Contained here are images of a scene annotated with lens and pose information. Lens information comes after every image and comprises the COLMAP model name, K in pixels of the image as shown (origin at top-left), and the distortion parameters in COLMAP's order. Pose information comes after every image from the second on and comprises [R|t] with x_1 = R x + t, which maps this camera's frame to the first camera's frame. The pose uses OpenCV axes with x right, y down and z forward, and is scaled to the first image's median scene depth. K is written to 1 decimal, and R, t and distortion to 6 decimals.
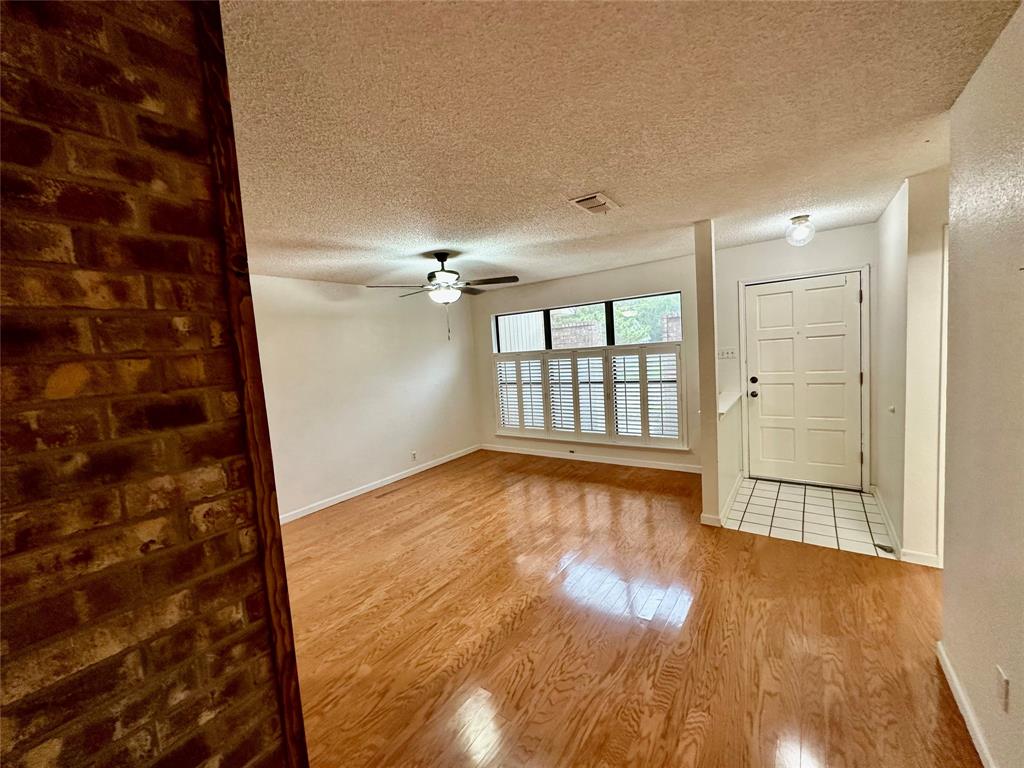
lens RADIAL K [[413.5, 0, 509.7], [0, 413.5, 386.0], [0, 0, 1]] dist [-0.000230, 0.000212]
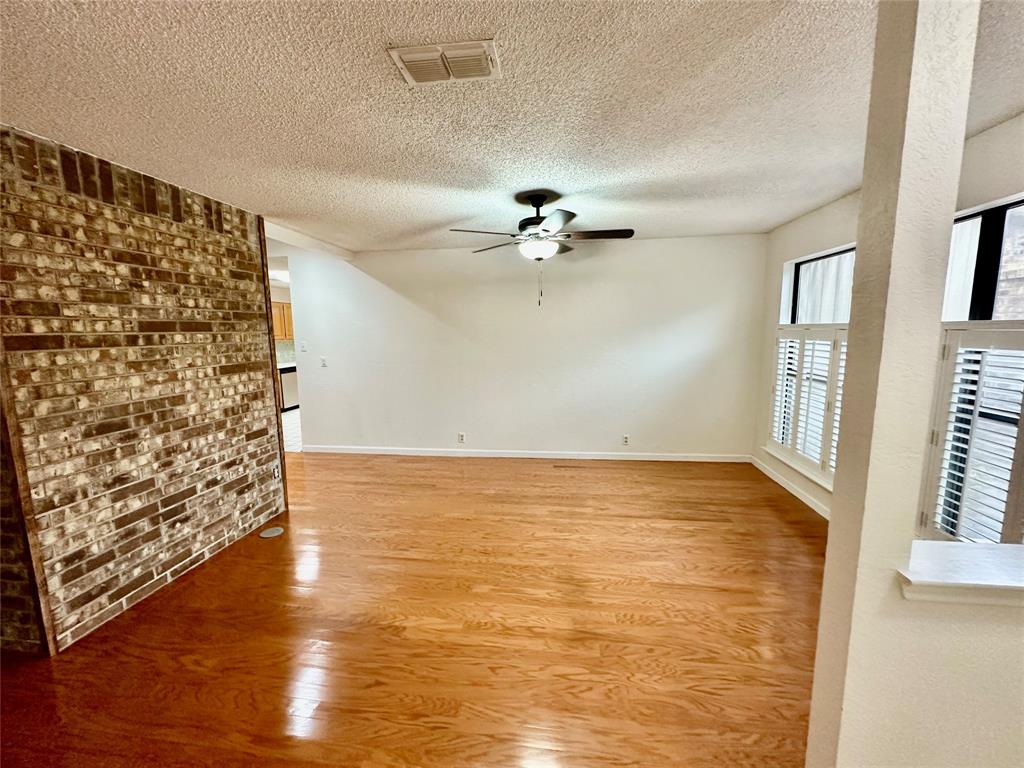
lens RADIAL K [[413.5, 0, 509.9], [0, 413.5, 387.9], [0, 0, 1]] dist [-0.000230, 0.000212]
pose [[0.462688, 0.189095, -0.866119, 0.486843], [-0.094908, 0.981938, 0.163680, -0.068316], [0.881426, 0.006469, 0.472278, 0.492307]]
